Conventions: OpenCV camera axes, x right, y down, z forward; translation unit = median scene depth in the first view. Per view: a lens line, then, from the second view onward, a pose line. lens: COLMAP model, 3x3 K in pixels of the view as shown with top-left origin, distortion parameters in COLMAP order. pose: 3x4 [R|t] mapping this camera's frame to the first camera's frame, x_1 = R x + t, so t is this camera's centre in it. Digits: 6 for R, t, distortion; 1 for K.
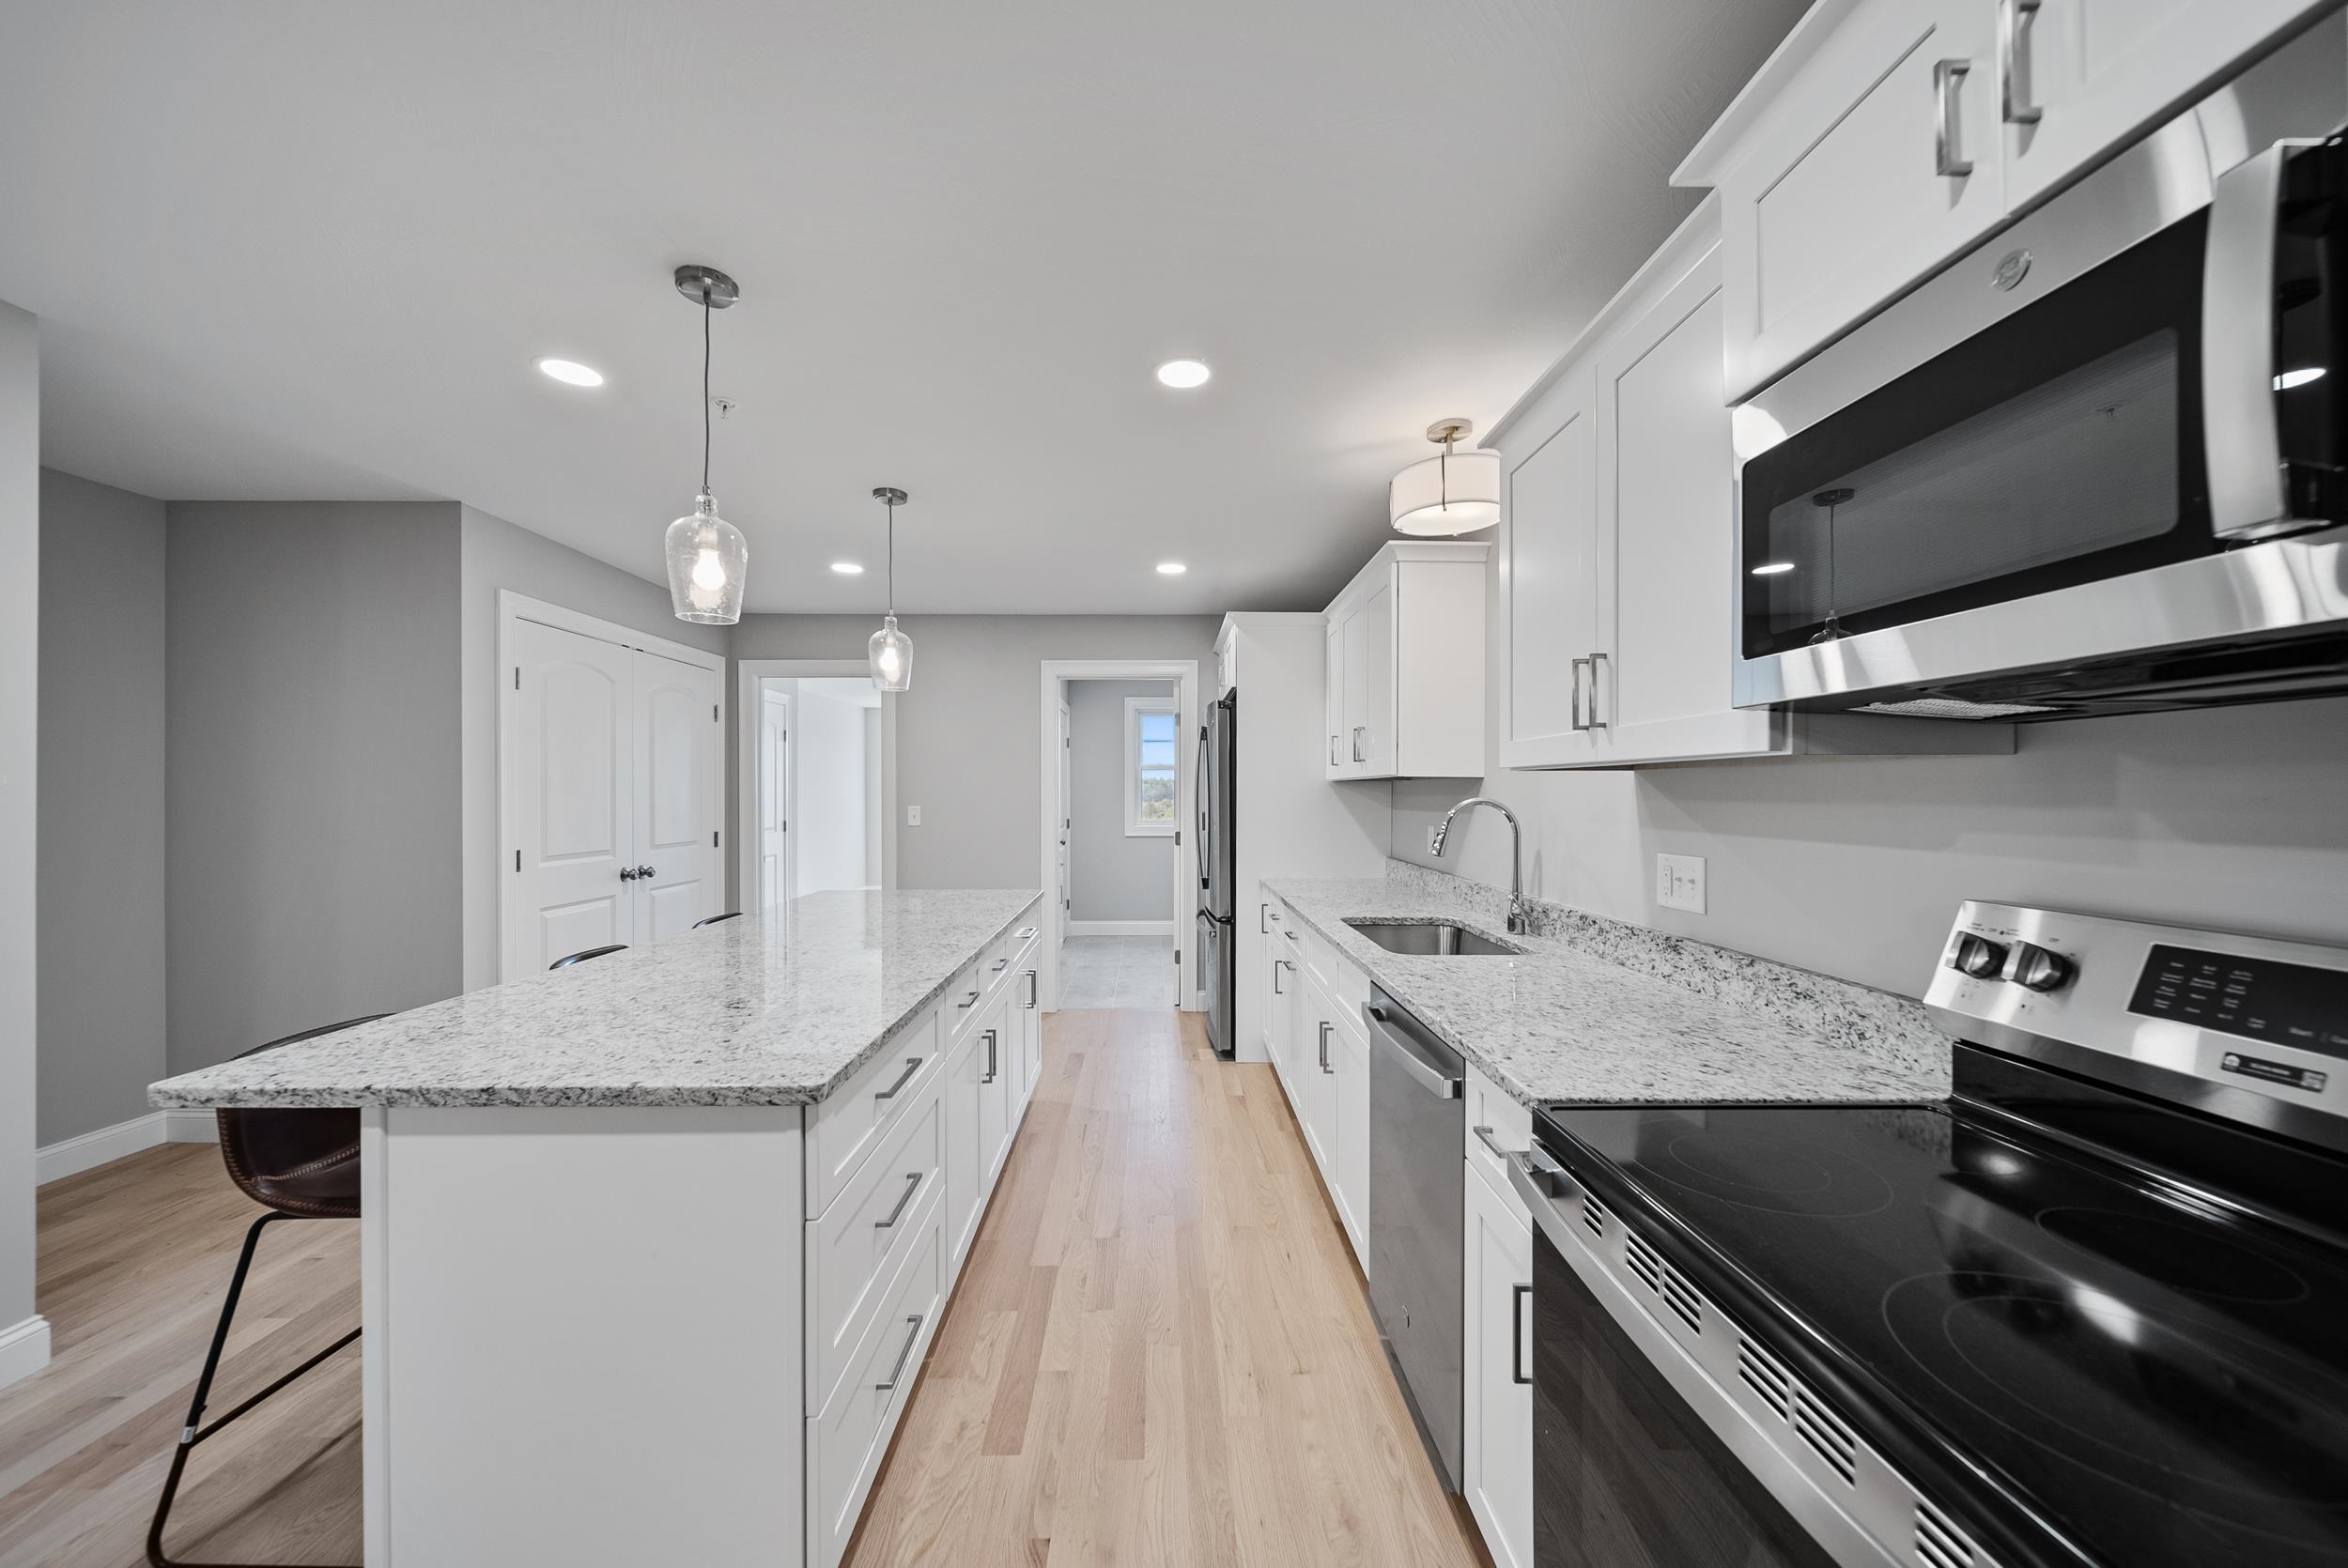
lens RADIAL K [[848.6, 0, 1170.2], [0, 848.6, 790.9], [0, 0, 1]] dist [0.000420, 0.000038]
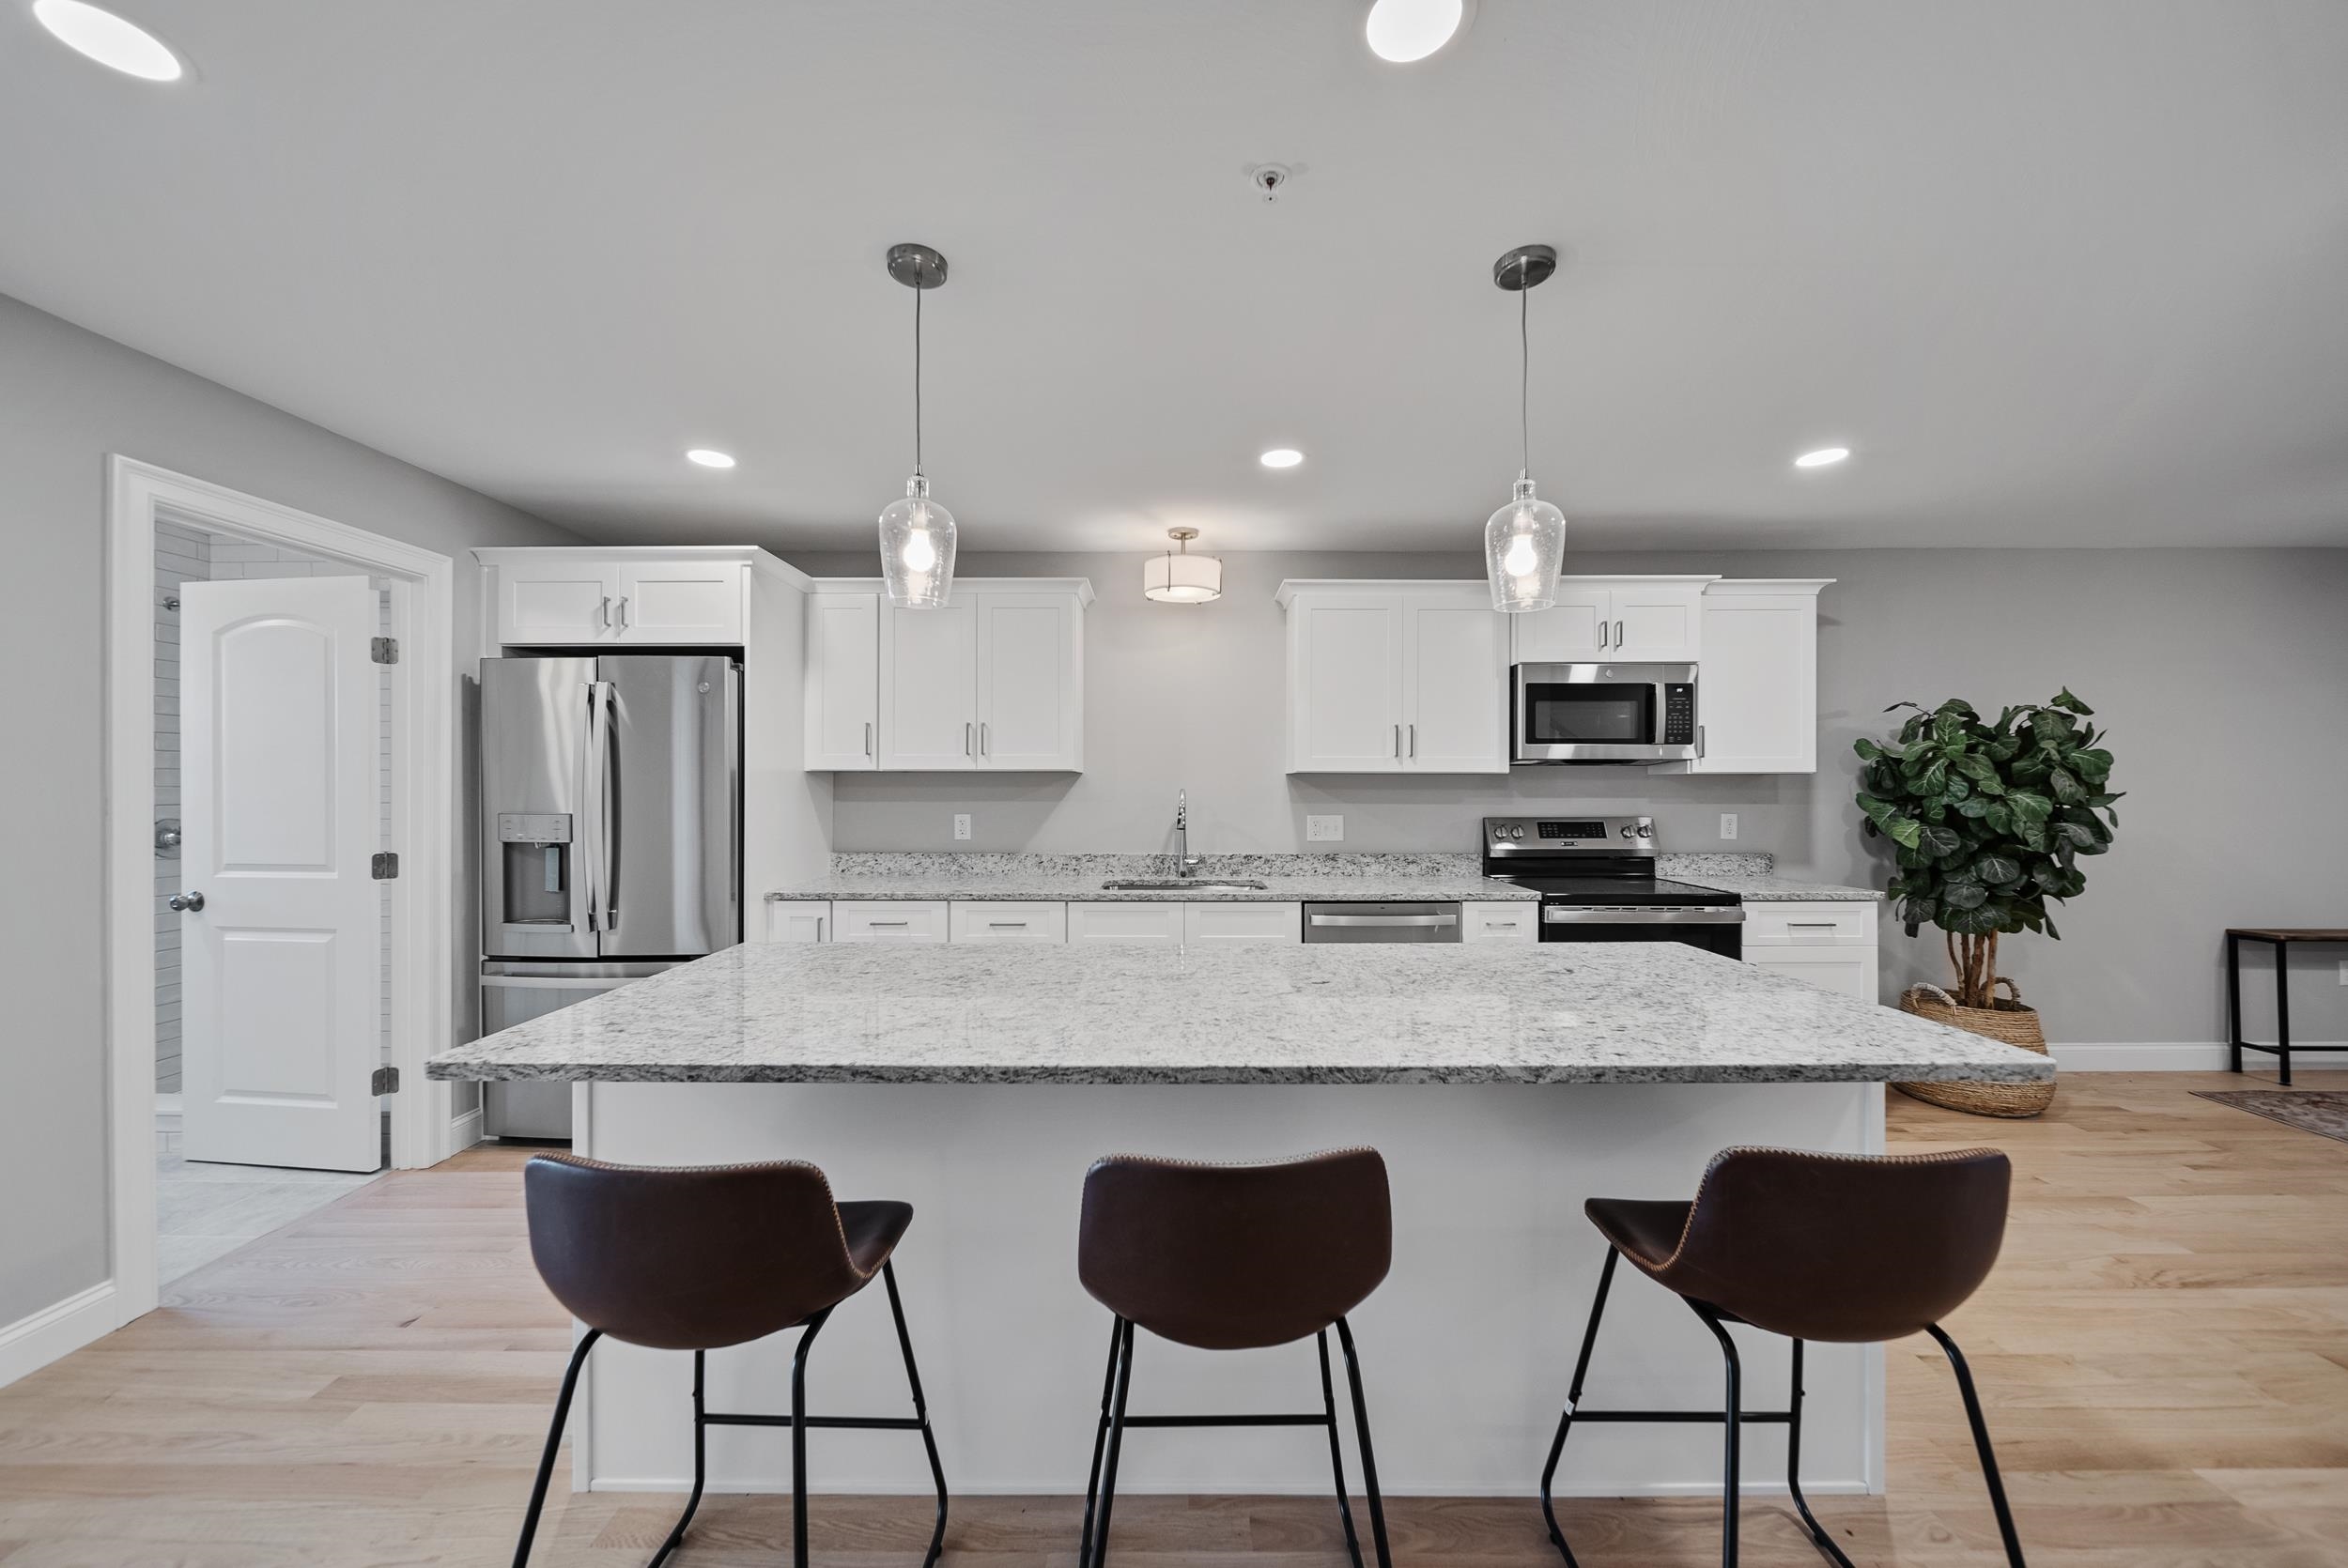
lens RADIAL K [[822.2, 0, 1174.0], [0, 822.2, 784.0], [0, 0, 1]] dist [0.000296, 0.000073]
pose [[0.024518, 0.002743, 0.999696, -1.469286], [-0.003917, 0.999989, -0.002648, 0.006085], [-0.999692, -0.003851, 0.024528, 1.351782]]
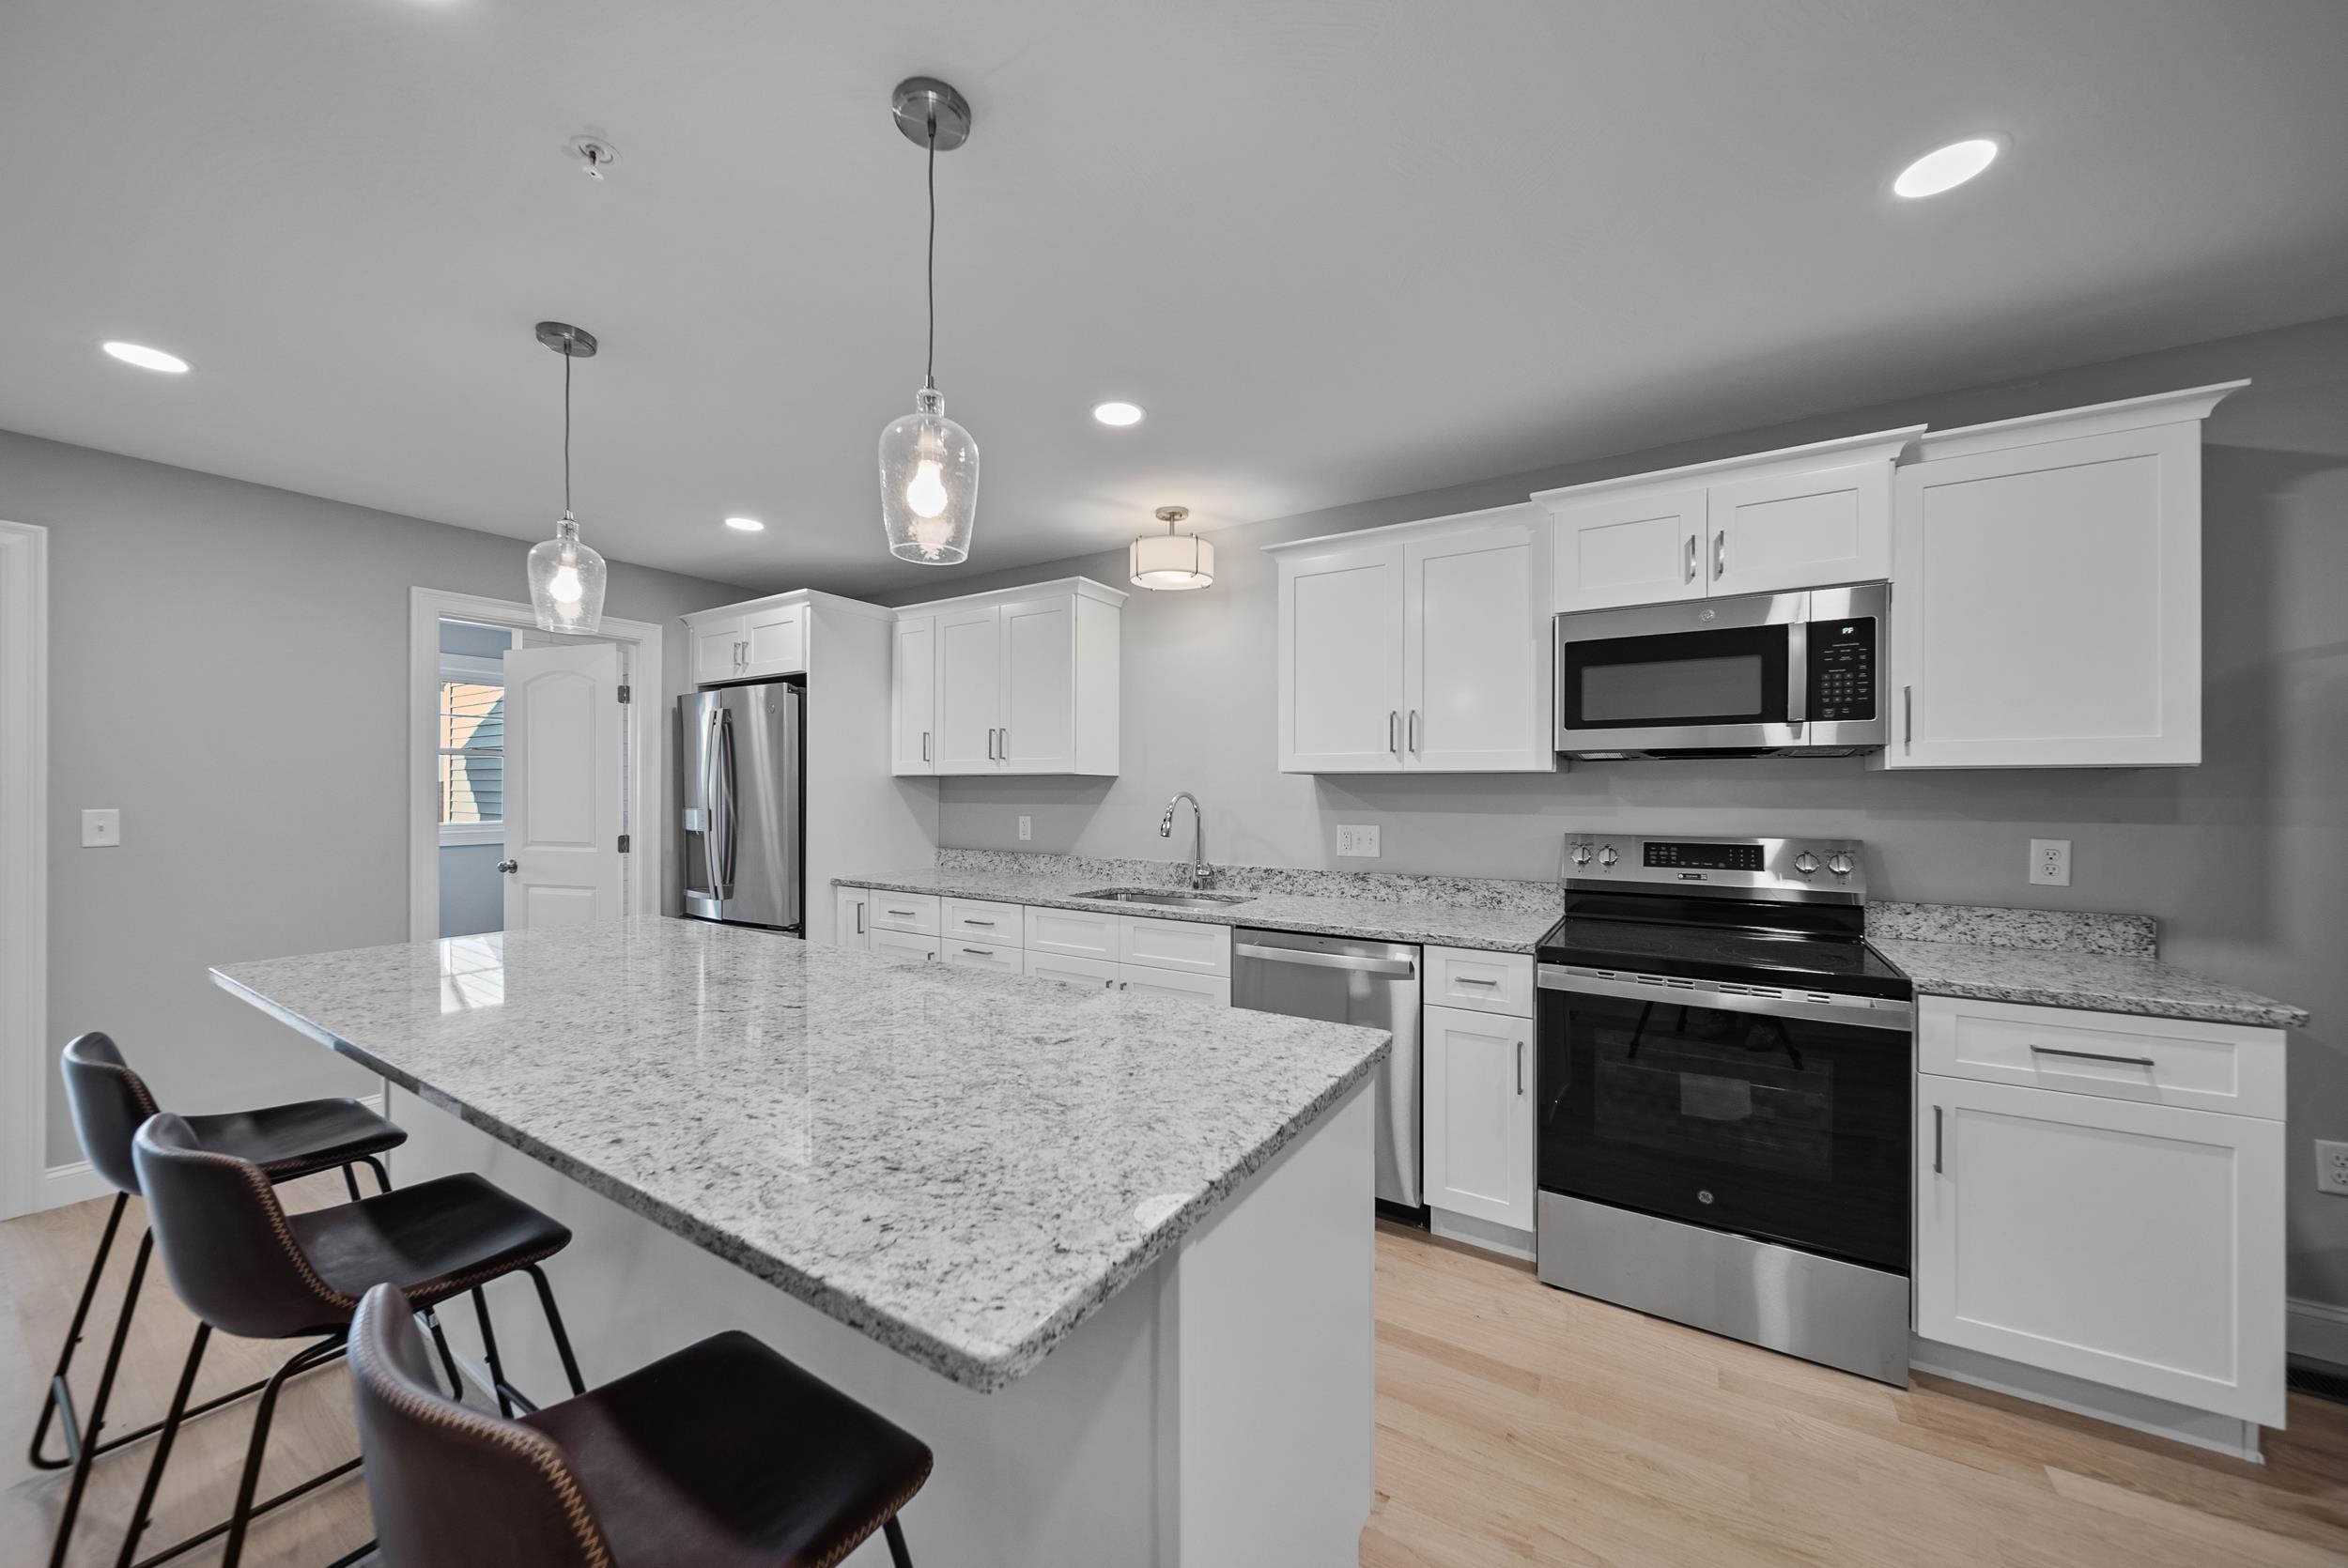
lens RADIAL K [[822.2, 0, 1174.0], [0, 822.2, 784.0], [0, 0, 1]] dist [0.000296, 0.000073]
pose [[0.545122, 0.006794, 0.838329, -1.018188], [-0.004786, 0.999976, -0.004993, 0.003346], [-0.838343, -0.001290, 0.545142, 0.413775]]
